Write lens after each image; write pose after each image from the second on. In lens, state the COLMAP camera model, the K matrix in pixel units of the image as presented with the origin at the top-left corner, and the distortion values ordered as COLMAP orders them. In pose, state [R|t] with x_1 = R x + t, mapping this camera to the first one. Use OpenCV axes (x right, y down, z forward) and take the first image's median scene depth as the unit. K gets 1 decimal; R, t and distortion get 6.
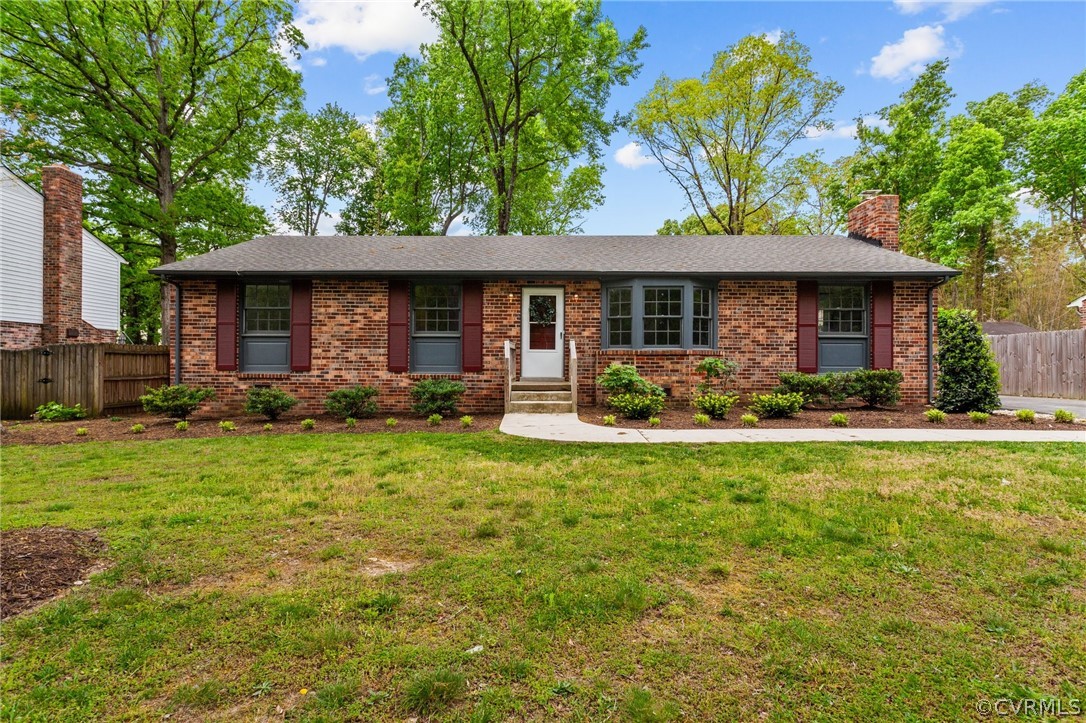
lens RADIAL K [[515.3, 0, 542.0], [0, 515.3, 363.7], [0, 0, 1]] dist [-0.000413, 0.005583]
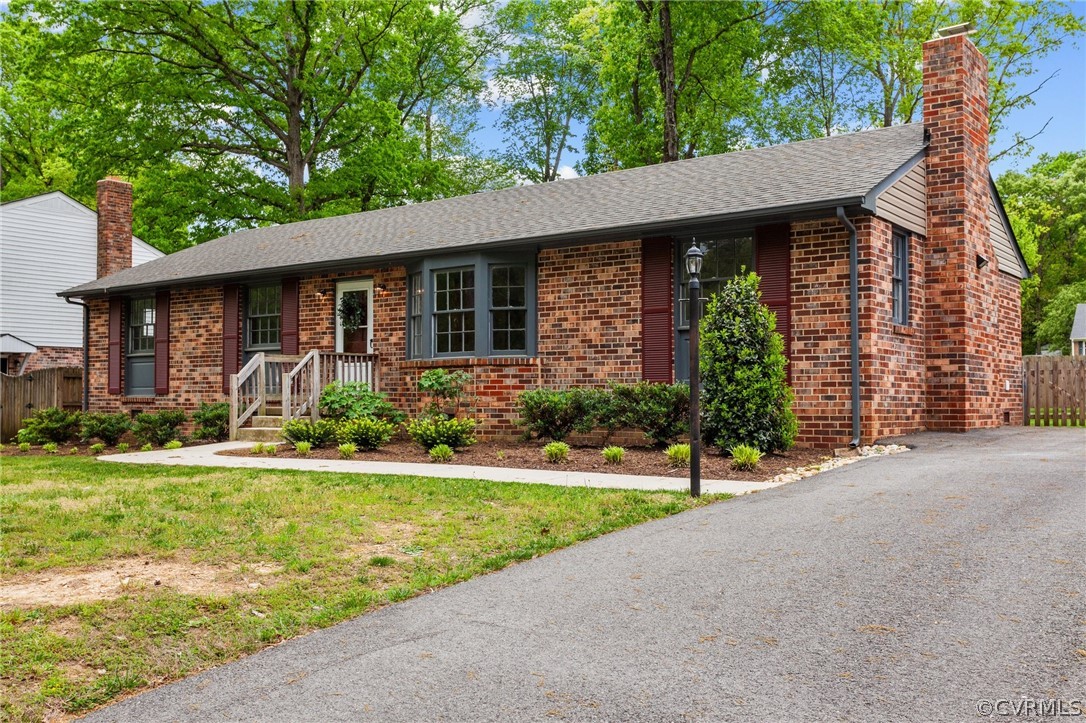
lens RADIAL K [[1024.6, 0, 545.1], [0, 1024.6, 363.6], [0, 0, 1]] dist [0.014231, 0.000000]
pose [[0.810293, -0.025806, -0.585457, 1.100001], [0.010130, 0.999497, -0.030037, 0.021561], [0.585937, 0.018408, 0.810147, -0.044887]]
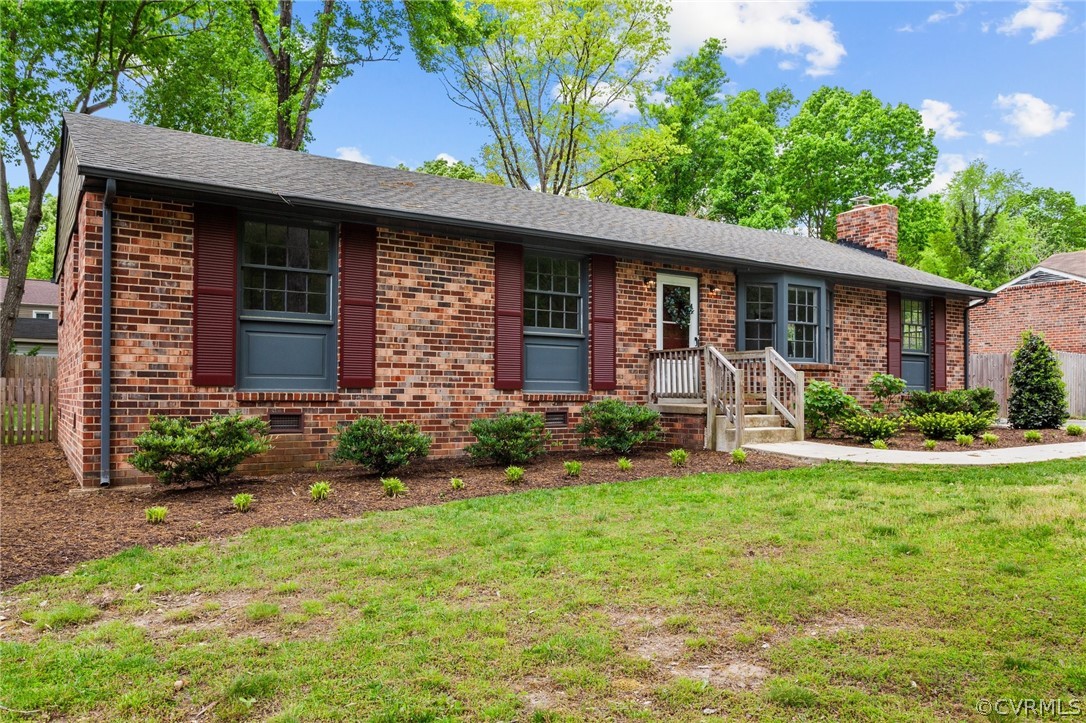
lens RADIAL K [[789.4, 0, 543.2], [0, 789.4, 382.1], [0, 0, 1]] dist [0.001076, 0.010708]
pose [[0.831088, 0.008368, 0.556077, -0.775052], [-0.005475, 0.999961, -0.006864, 0.012738], [-0.556113, 0.002660, 0.831102, 0.180469]]
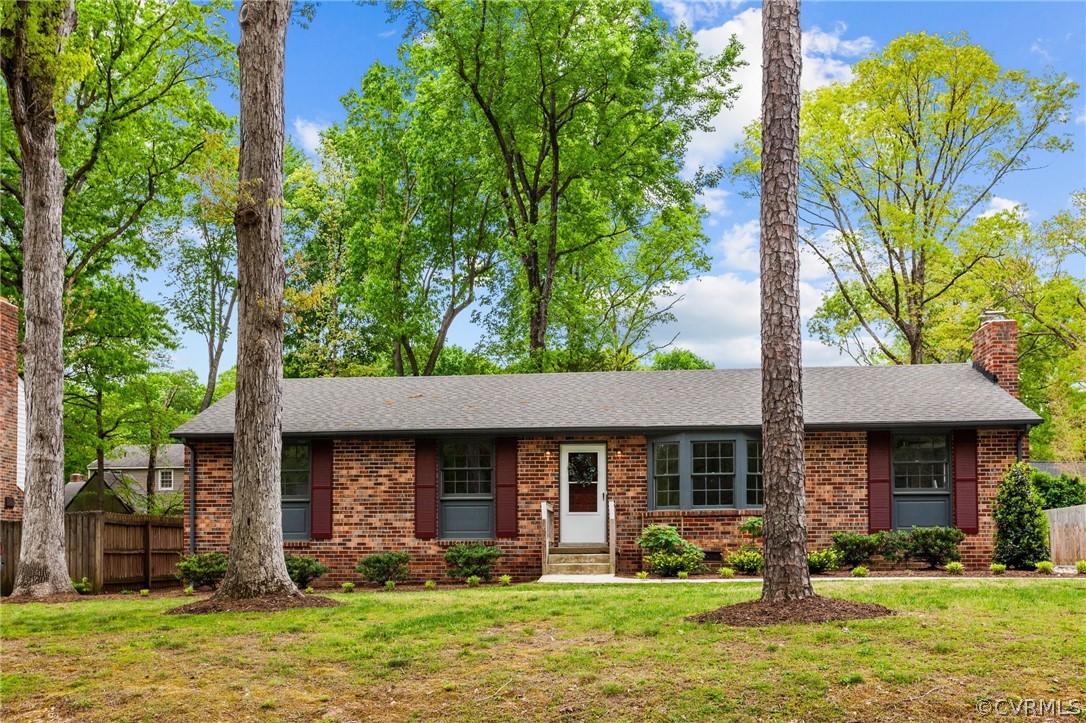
lens RADIAL K [[1064.6, 0, 536.1], [0, 1064.6, 531.9], [0, 0, 1]] dist [0.008980, 0.000000]
pose [[0.997163, -0.011369, -0.074409, 0.057551], [0.009641, 0.999676, -0.023542, 0.051006], [0.074653, 0.022757, 0.996950, -0.875614]]
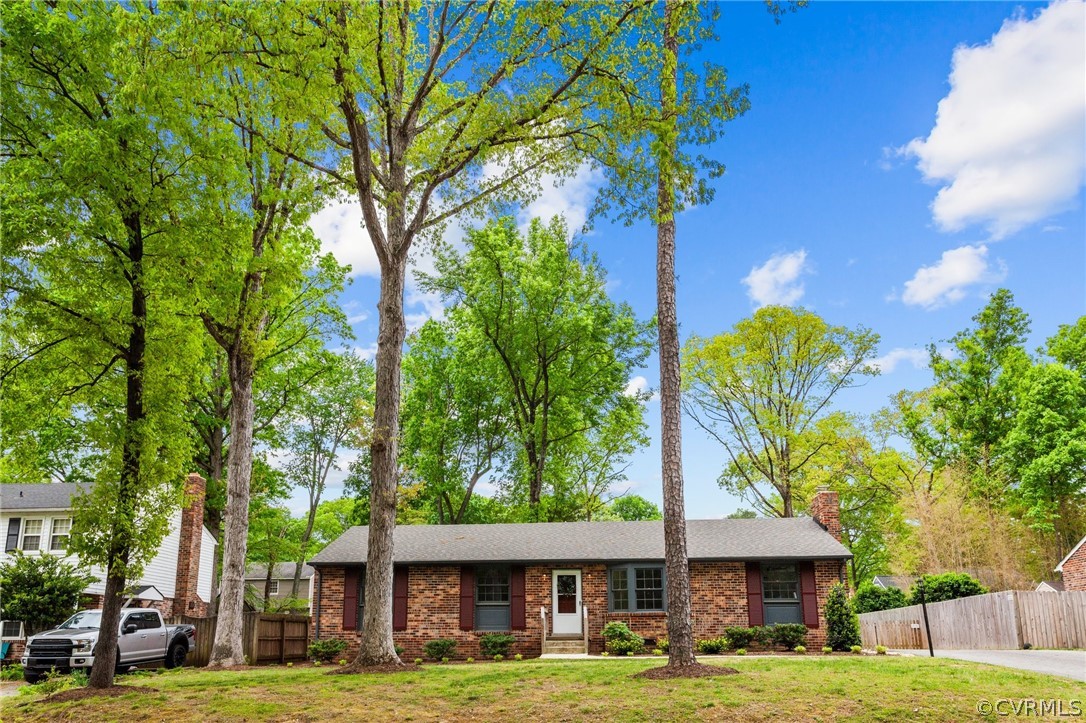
lens RADIAL K [[782.1, 0, 520.4], [0, 782.1, 469.9], [0, 0, 1]] dist [-0.005688, 0.011889]
pose [[0.996324, -0.025346, -0.081835, 0.059555], [0.006961, 0.976023, -0.217555, 0.055227], [0.085387, 0.216186, 0.972611, -1.199453]]
